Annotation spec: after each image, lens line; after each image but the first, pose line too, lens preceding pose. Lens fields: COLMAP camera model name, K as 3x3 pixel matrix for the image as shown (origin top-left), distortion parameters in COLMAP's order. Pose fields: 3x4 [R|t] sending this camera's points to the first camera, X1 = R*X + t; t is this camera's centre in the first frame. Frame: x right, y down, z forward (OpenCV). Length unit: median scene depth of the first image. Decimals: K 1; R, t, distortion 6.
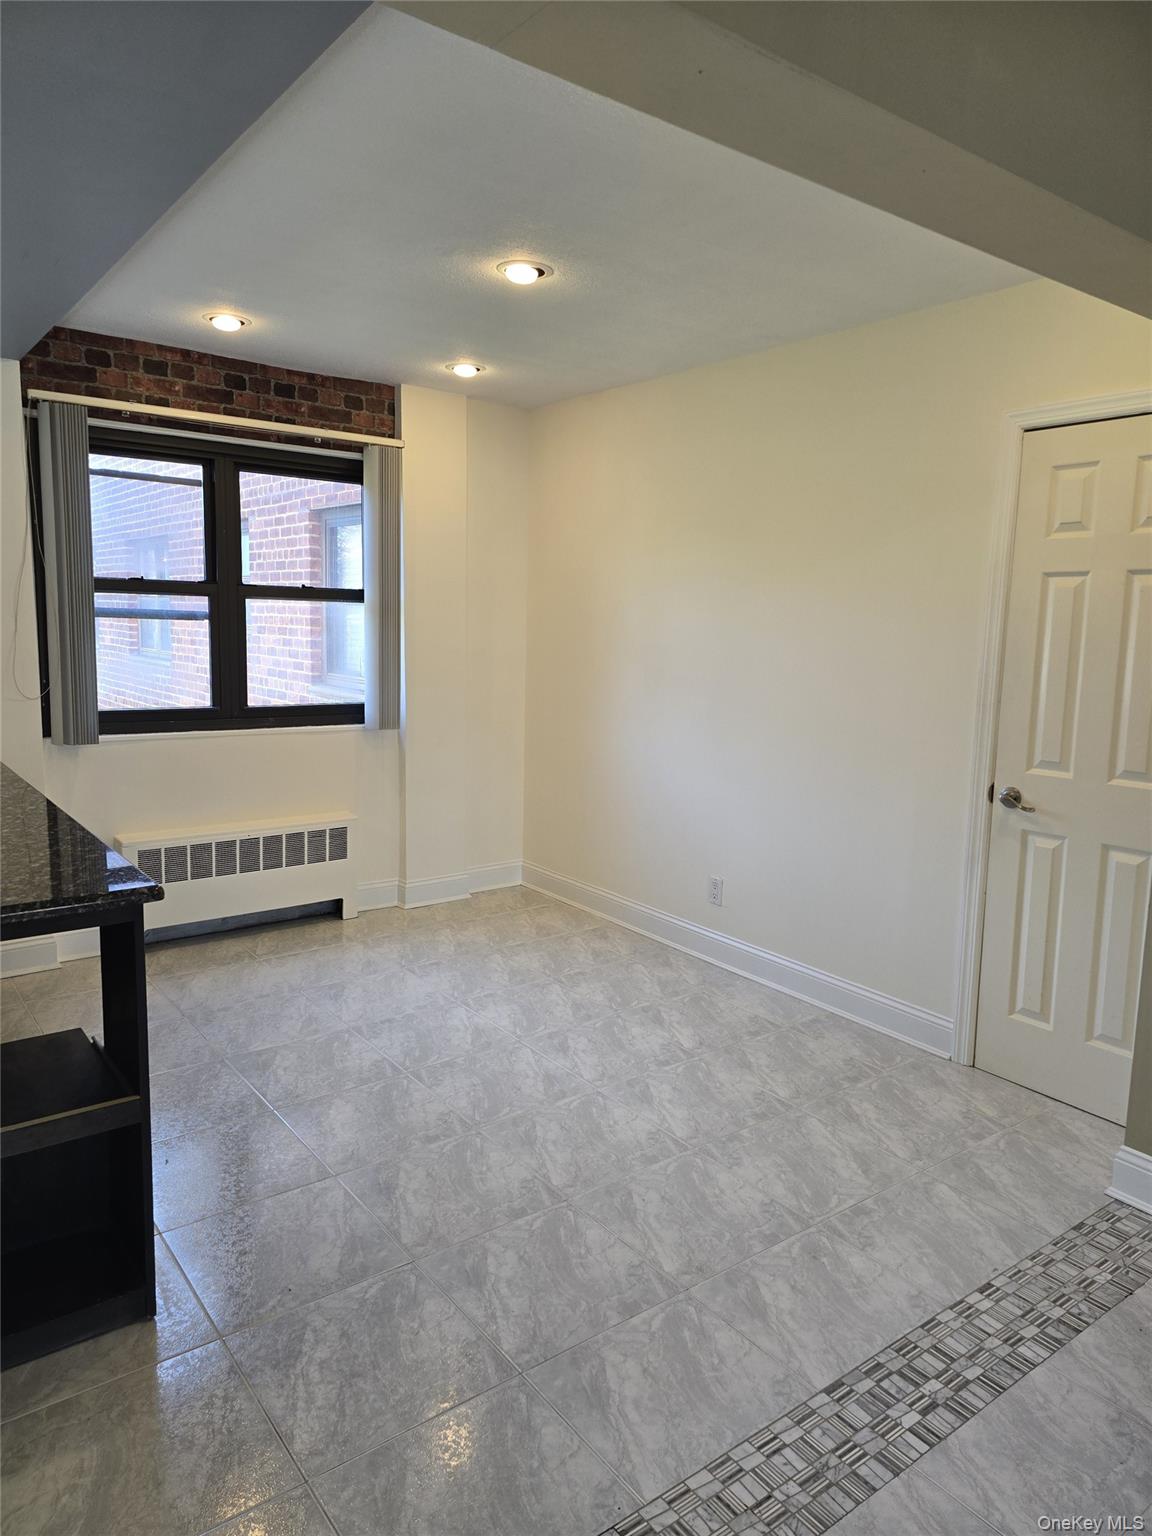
lens RADIAL K [[1032.6, 0, 599.5], [0, 1032.6, 769.7], [0, 0, 1]] dist [0.052276, -0.066365]
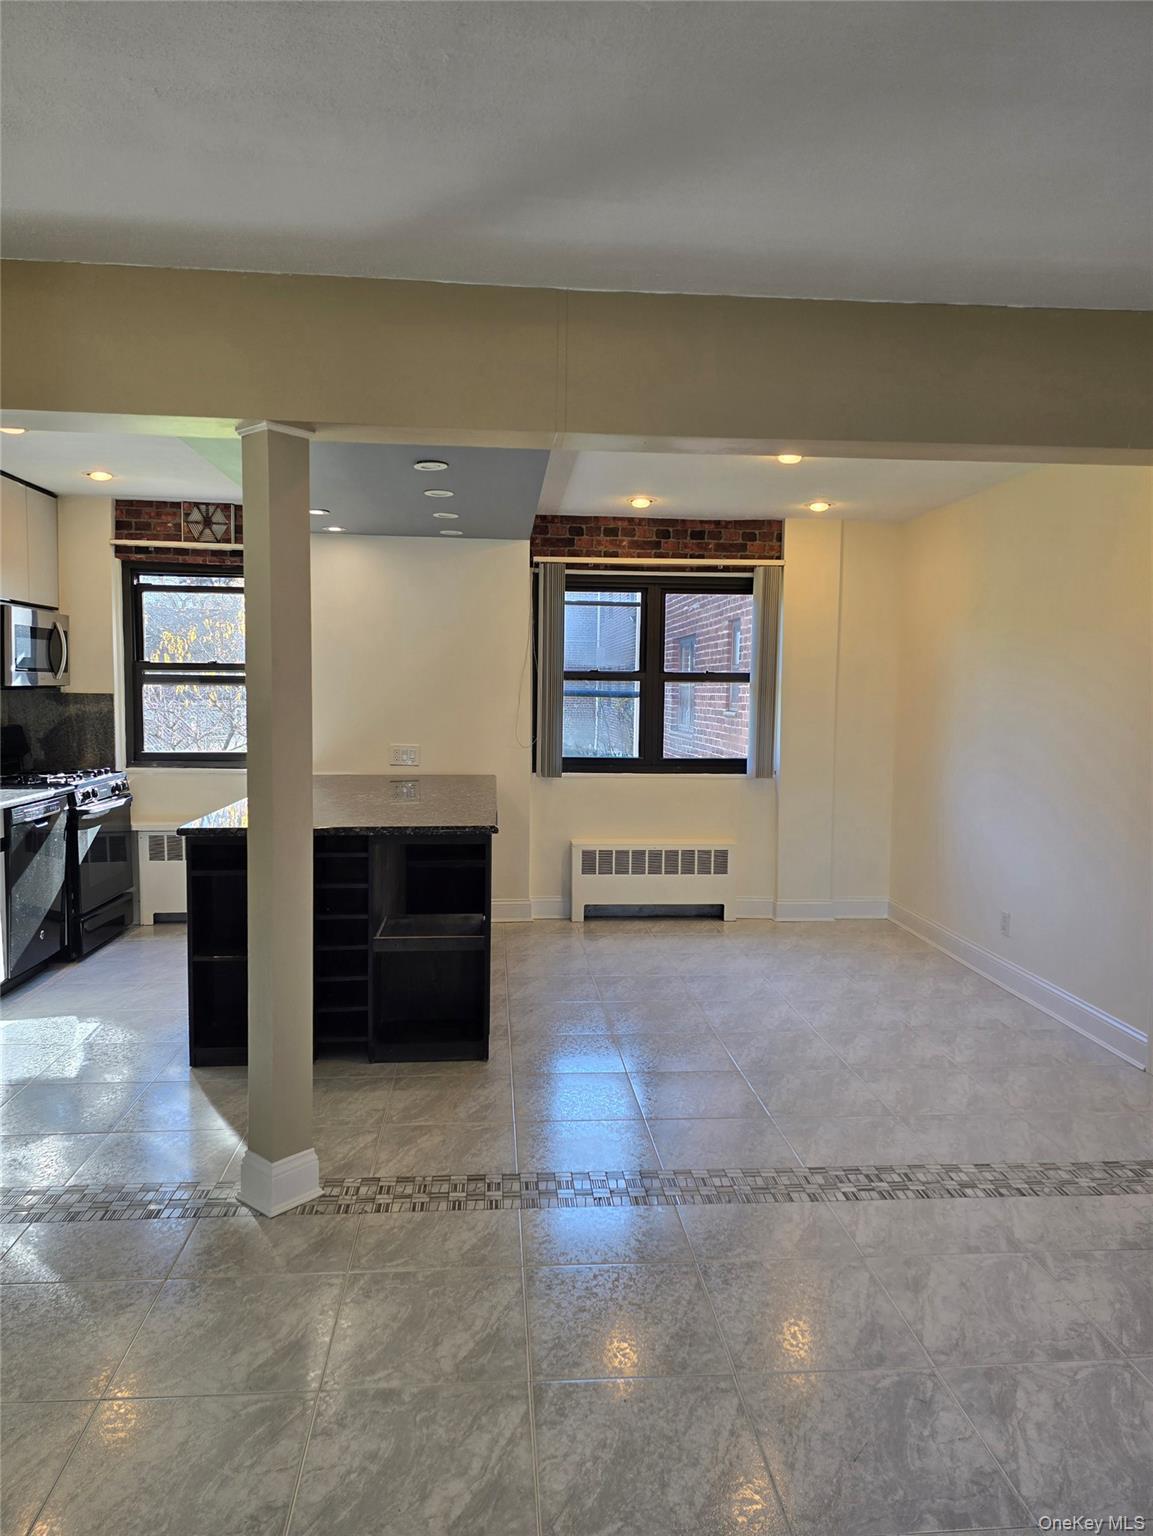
lens RADIAL K [[1065.6, 0, 584.9], [0, 1065.6, 769.6], [0, 0, 1]] dist [0.104006, -0.078455]
pose [[0.843635, 0.023106, -0.536419, 0.390555], [-0.066877, 0.995815, -0.062283, 0.058060], [0.532736, 0.088418, 0.841650, -0.303462]]
